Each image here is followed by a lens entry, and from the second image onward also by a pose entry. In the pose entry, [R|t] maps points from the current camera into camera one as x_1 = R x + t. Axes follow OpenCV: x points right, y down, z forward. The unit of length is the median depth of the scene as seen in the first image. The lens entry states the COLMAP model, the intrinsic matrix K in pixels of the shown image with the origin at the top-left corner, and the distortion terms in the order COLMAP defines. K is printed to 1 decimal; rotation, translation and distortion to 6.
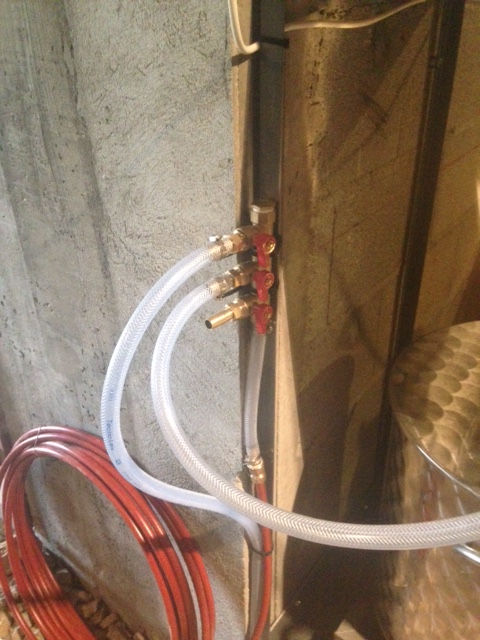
lens RADIAL K [[572.4, 0, 245.9], [0, 572.4, 322.7], [0, 0, 1]] dist [0.189484, -0.289903]
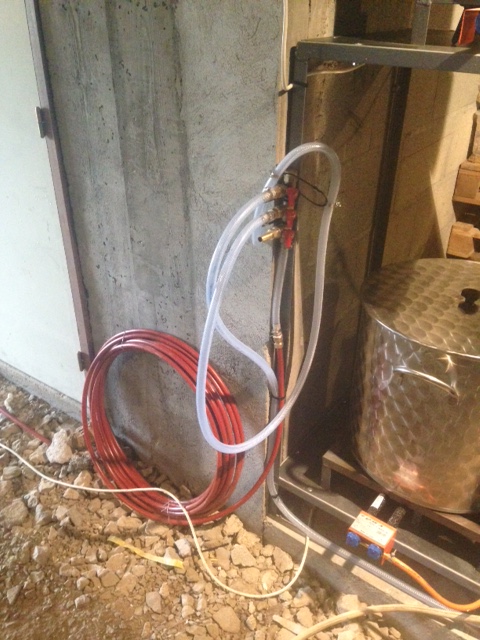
lens RADIAL K [[572.4, 0, 245.9], [0, 572.4, 322.7], [0, 0, 1]] dist [0.189484, -0.289903]
pose [[0.999556, 0.017177, 0.024343, -0.114463], [-0.017191, 0.999852, 0.000354, 0.209593], [-0.024333, -0.000773, 0.999704, -0.628799]]
